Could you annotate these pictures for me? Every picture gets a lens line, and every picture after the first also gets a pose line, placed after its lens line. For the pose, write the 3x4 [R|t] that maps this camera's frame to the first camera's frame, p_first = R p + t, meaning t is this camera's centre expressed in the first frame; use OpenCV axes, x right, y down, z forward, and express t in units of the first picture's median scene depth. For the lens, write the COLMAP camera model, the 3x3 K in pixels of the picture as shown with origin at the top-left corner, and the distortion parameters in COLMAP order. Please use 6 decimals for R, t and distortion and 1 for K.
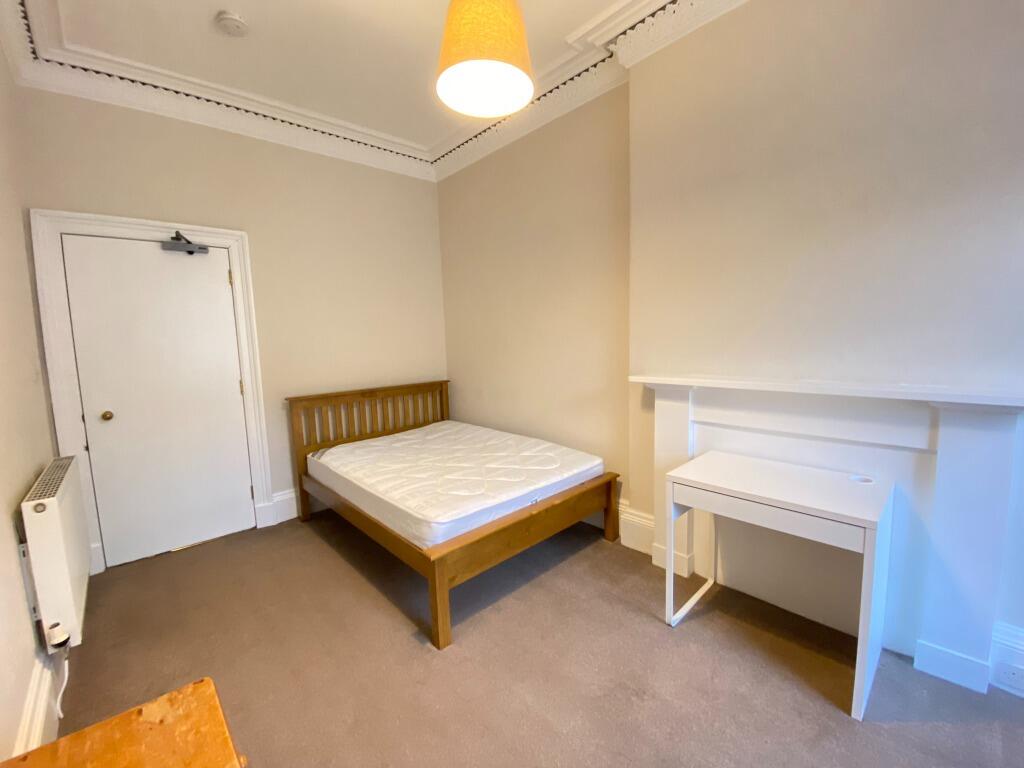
lens RADIAL K [[415.6, 0, 508.8], [0, 415.6, 378.9], [0, 0, 1]] dist [-0.027917, -0.000077]
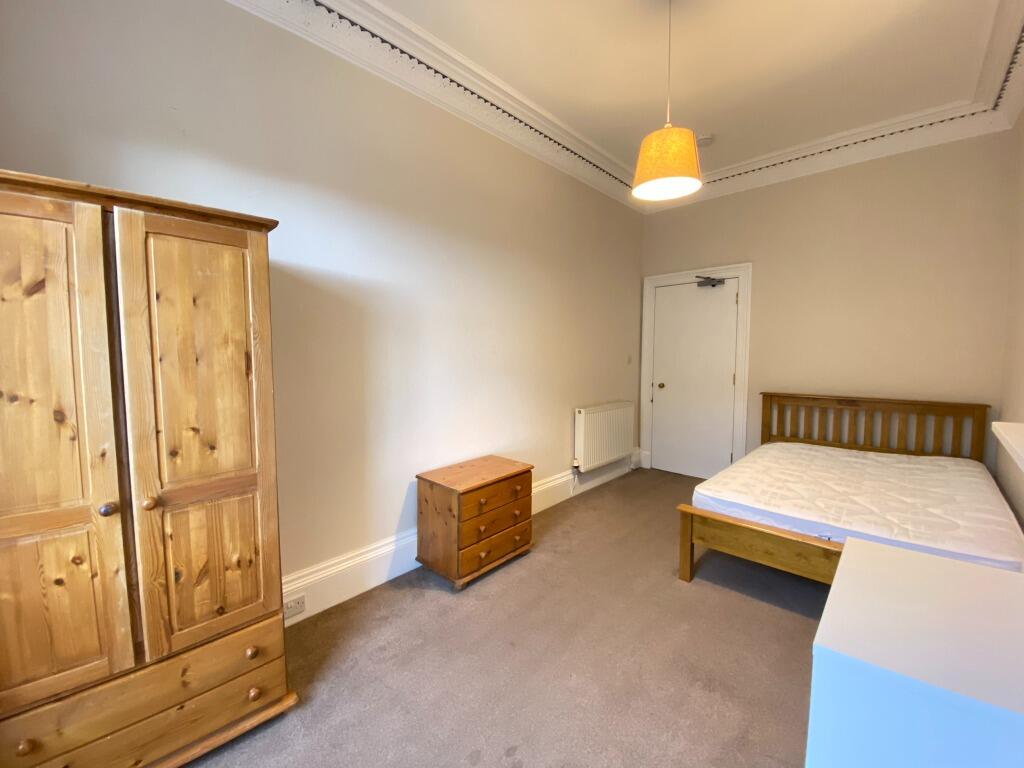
lens RADIAL K [[415.6, 0, 508.8], [0, 415.6, 378.9], [0, 0, 1]] dist [-0.027917, -0.000077]
pose [[0.047331, 0.107336, -0.993096, 0.708717], [-0.087772, 0.990811, 0.102906, -0.059586], [0.995016, 0.082295, 0.056317, 0.191919]]
